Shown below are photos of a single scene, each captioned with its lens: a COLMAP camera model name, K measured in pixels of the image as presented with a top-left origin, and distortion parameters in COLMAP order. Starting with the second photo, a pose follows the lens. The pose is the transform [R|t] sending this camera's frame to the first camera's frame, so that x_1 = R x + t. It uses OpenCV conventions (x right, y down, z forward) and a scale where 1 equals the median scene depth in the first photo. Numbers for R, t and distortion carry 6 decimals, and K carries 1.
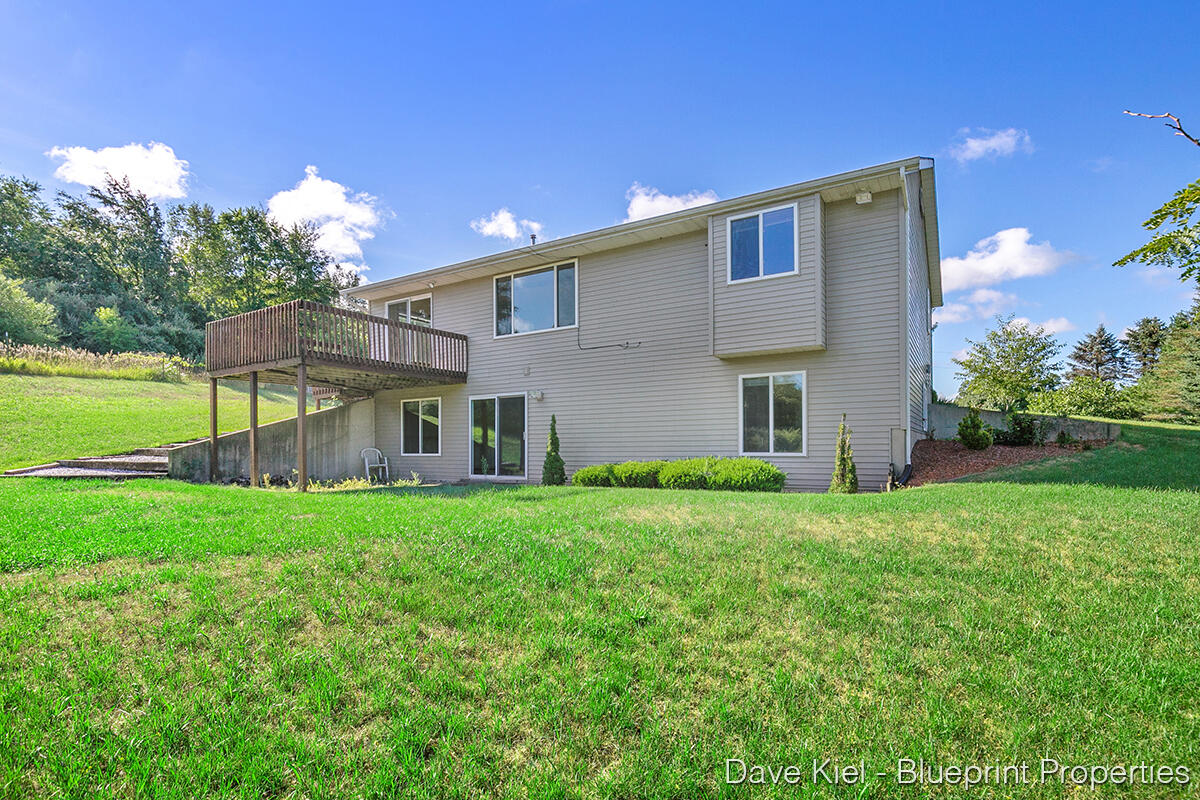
lens RADIAL K [[580.7, 0, 599.2], [0, 580.7, 450.3], [0, 0, 1]] dist [-0.000335, -0.000062]
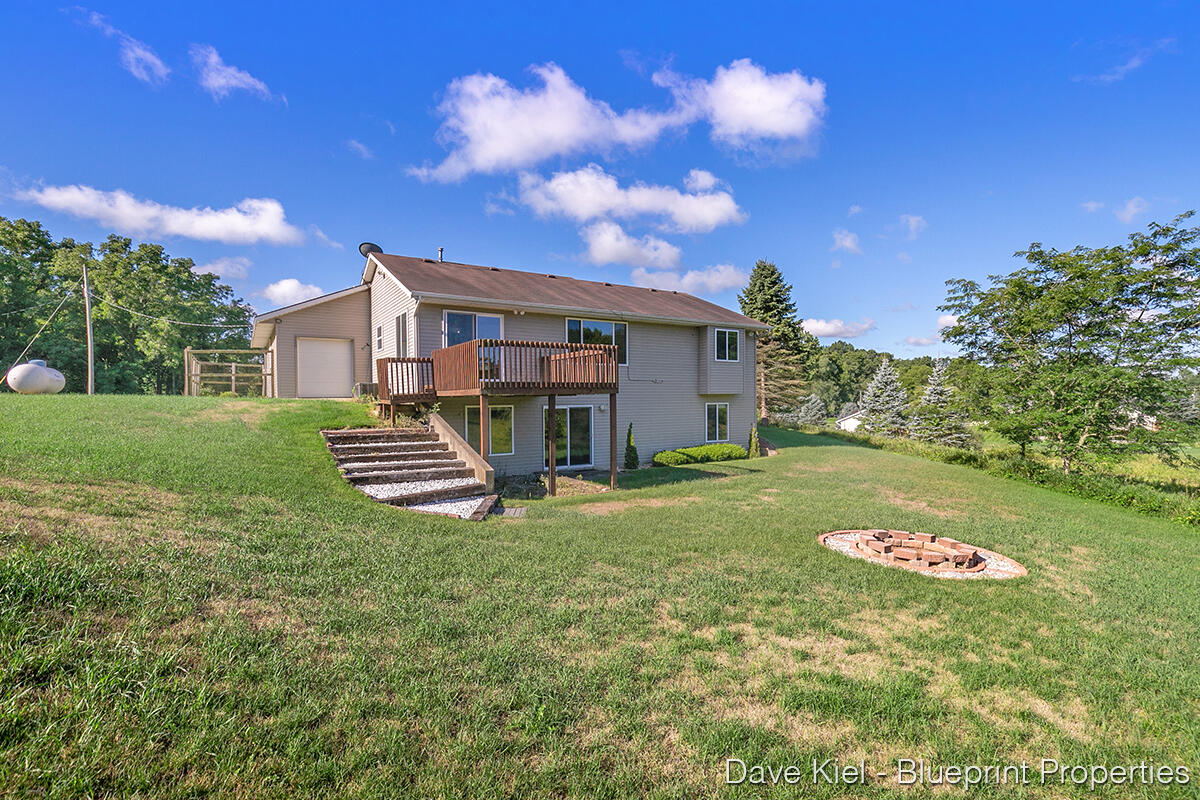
lens RADIAL K [[544.4, 0, 617.6], [0, 544.4, 414.7], [0, 0, 1]] dist [-0.001275, 0.000049]
pose [[0.422120, -0.014820, 0.906419, -1.389089], [0.009183, 0.999885, 0.012072, -0.098131], [-0.906494, 0.003228, 0.422207, 0.400410]]
